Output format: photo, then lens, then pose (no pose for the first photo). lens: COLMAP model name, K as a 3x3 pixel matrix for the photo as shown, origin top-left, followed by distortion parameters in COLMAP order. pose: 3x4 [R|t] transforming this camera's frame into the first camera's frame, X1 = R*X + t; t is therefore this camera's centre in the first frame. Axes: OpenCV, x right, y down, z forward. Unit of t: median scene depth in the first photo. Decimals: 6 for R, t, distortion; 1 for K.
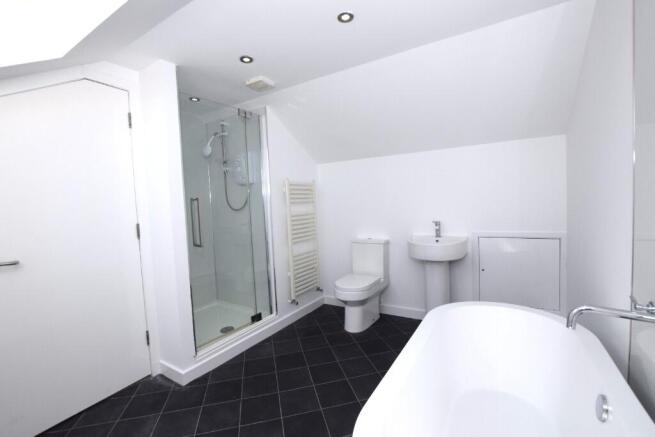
lens RADIAL K [[293.9, 0, 323.5], [0, 293.9, 218.3], [0, 0, 1]] dist [-0.003619, 0.001454]
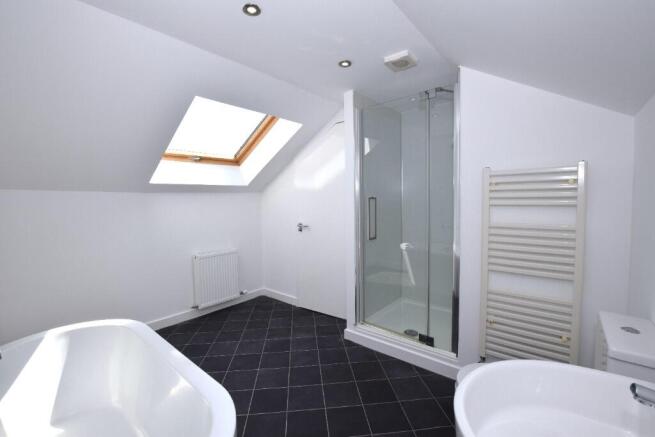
lens RADIAL K [[293.9, 0, 327.3], [0, 293.9, 216.8], [0, 0, 1]] dist [-0.003619, 0.001454]
pose [[-0.123124, 0.108646, -0.986426, 0.643407], [-0.038208, 0.992733, 0.114110, -0.103348], [0.991656, 0.051739, -0.118078, 0.861674]]
